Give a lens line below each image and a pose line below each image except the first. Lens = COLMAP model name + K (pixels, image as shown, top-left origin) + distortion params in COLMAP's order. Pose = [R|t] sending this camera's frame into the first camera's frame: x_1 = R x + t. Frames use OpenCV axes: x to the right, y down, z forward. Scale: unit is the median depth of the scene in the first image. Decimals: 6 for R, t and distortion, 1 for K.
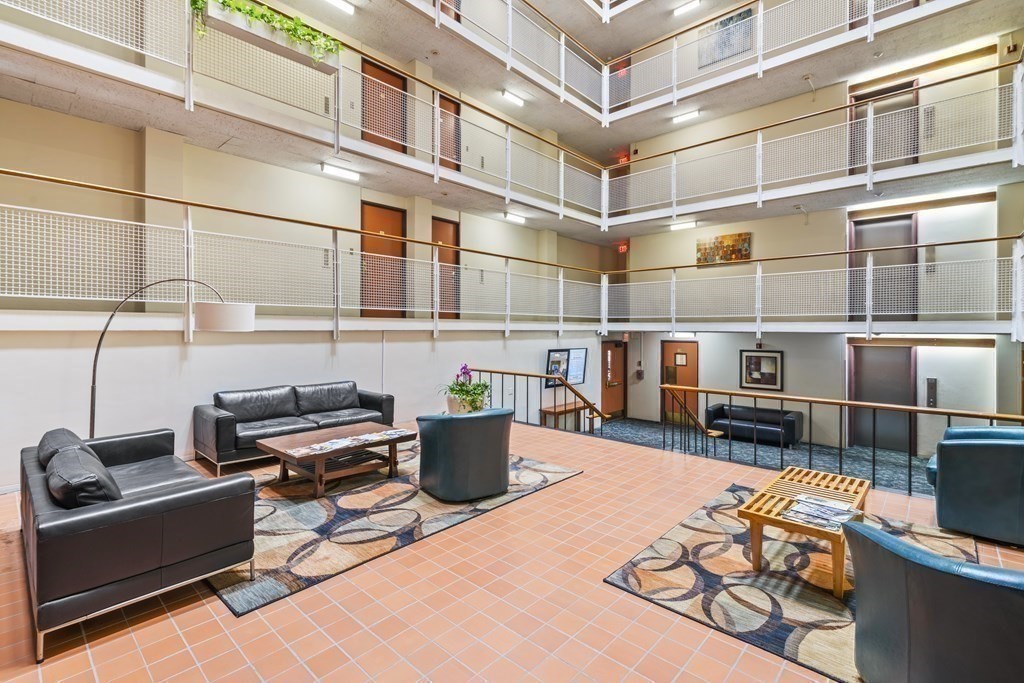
lens RADIAL K [[470.7, 0, 510.0], [0, 470.7, 334.7], [0, 0, 1]] dist [-0.000112, -0.000006]
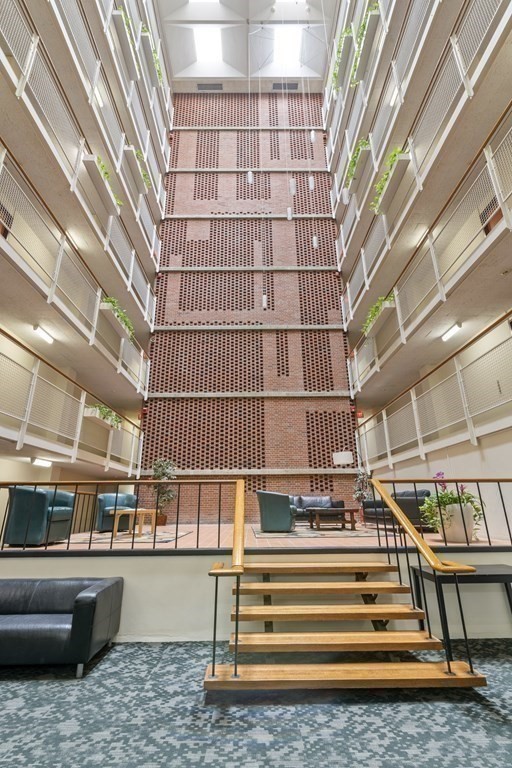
lens RADIAL K [[353.1, 0, 254.8], [0, 353.1, 388.6], [0, 0, 1]] dist [-0.000112, -0.000006]
pose [[0.733403, 0.205731, 0.647916, -0.115113], [0.019079, 0.946501, -0.322137, -0.171246], [-0.679527, 0.248618, 0.690241, 0.285619]]
